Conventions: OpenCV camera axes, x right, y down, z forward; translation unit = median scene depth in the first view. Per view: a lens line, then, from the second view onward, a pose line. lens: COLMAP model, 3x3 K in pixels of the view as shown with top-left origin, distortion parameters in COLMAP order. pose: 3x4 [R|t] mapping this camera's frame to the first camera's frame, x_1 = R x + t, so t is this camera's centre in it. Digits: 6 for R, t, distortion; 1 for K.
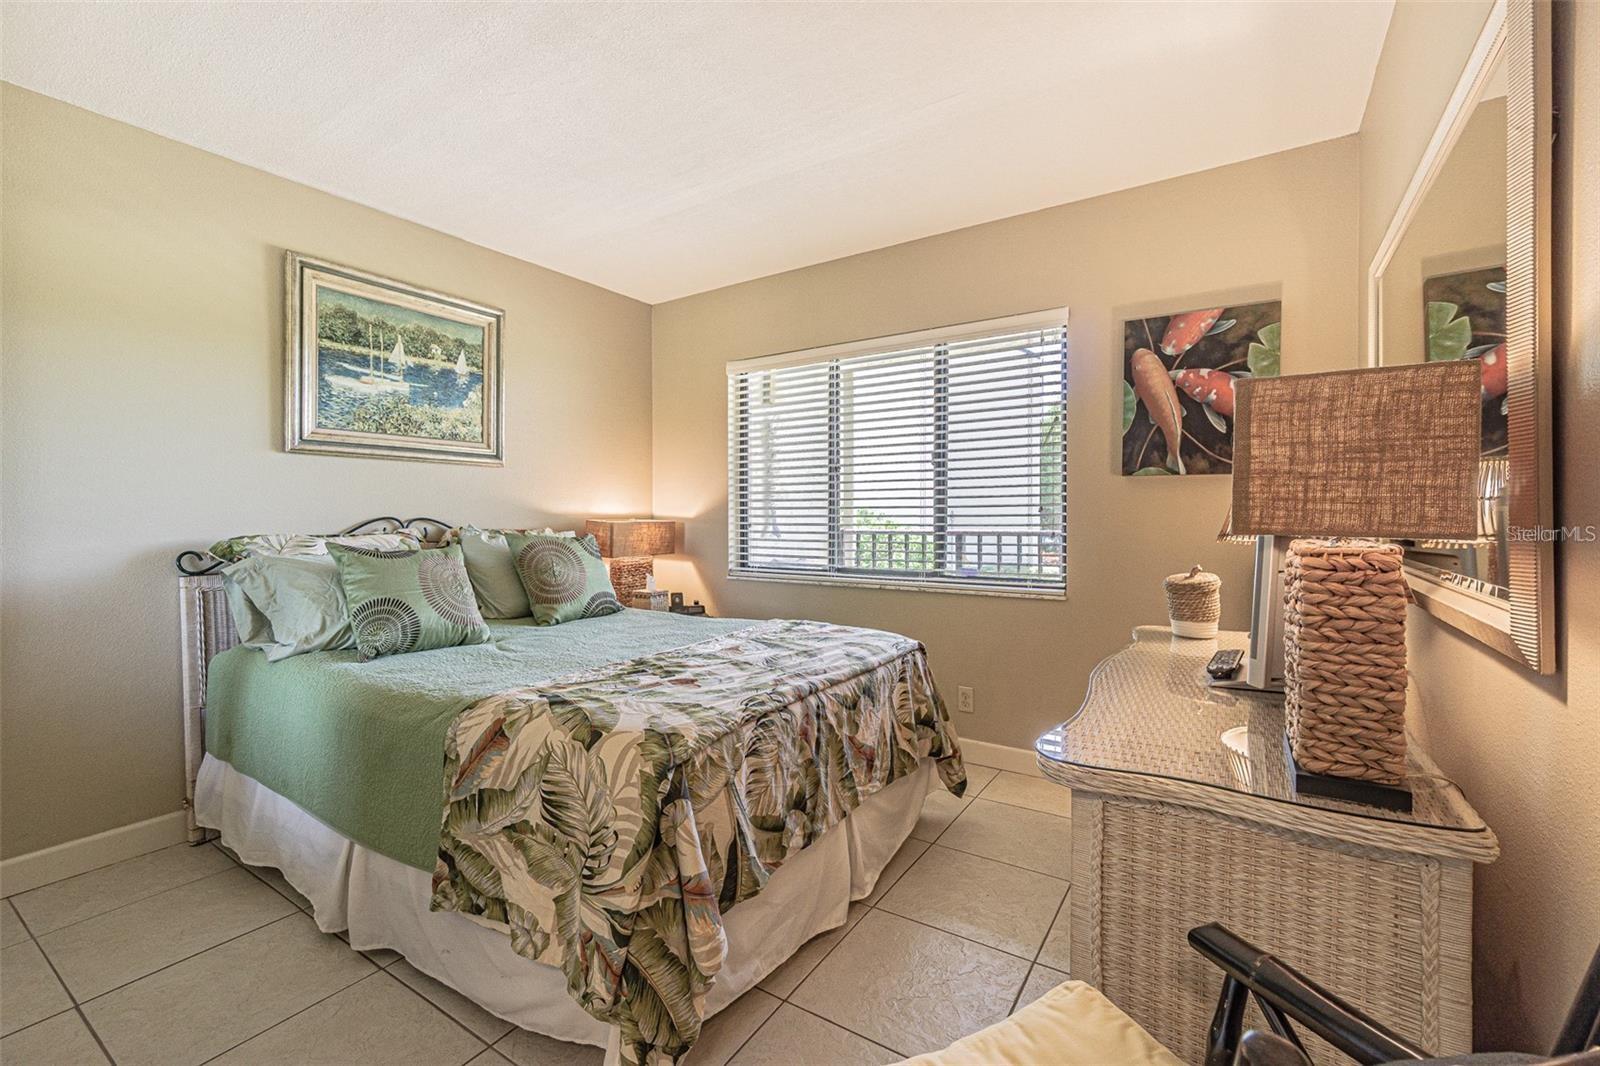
lens RADIAL K [[685.7, 0, 800.0], [0, 685.7, 533.0], [0, 0, 1]] dist [-0.000229, -0.000012]
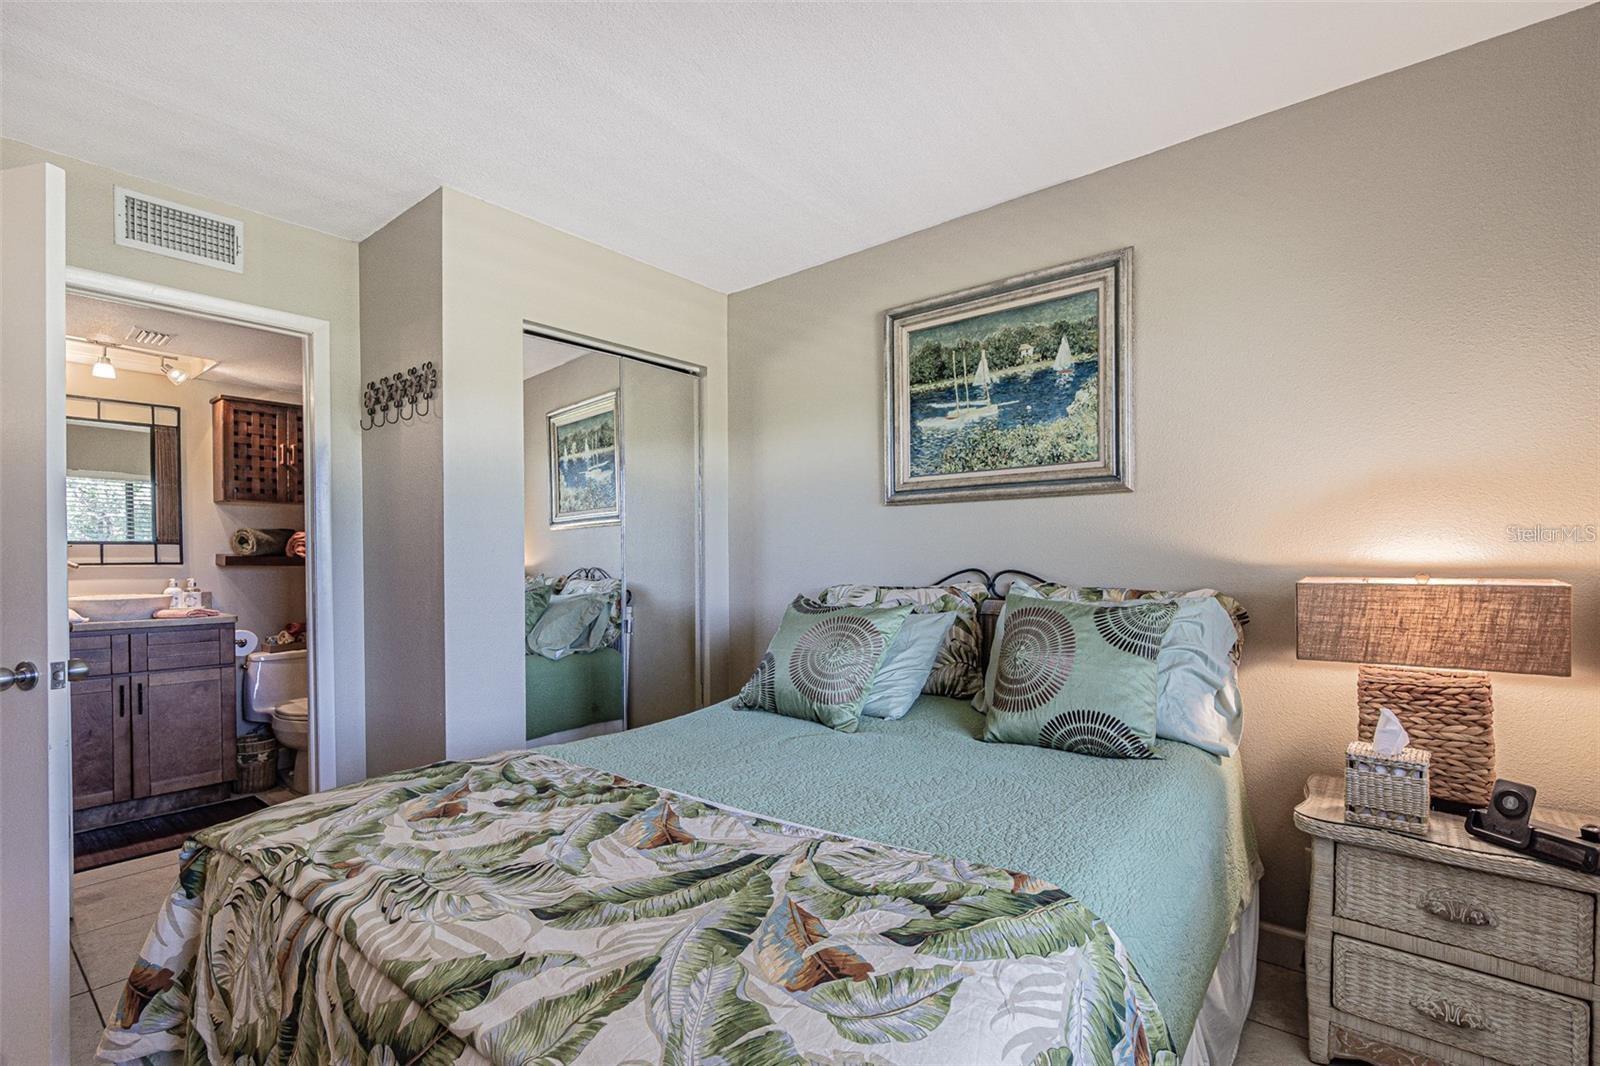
lens RADIAL K [[711.9, 0, 800.2], [0, 711.9, 575.2], [0, 0, 1]] dist [0.000316, -0.000007]
pose [[-0.101639, 0.018878, -0.994642, 0.303729], [-0.022945, 0.999509, 0.021315, -0.028657], [0.994557, 0.024989, -0.101156, 0.872818]]
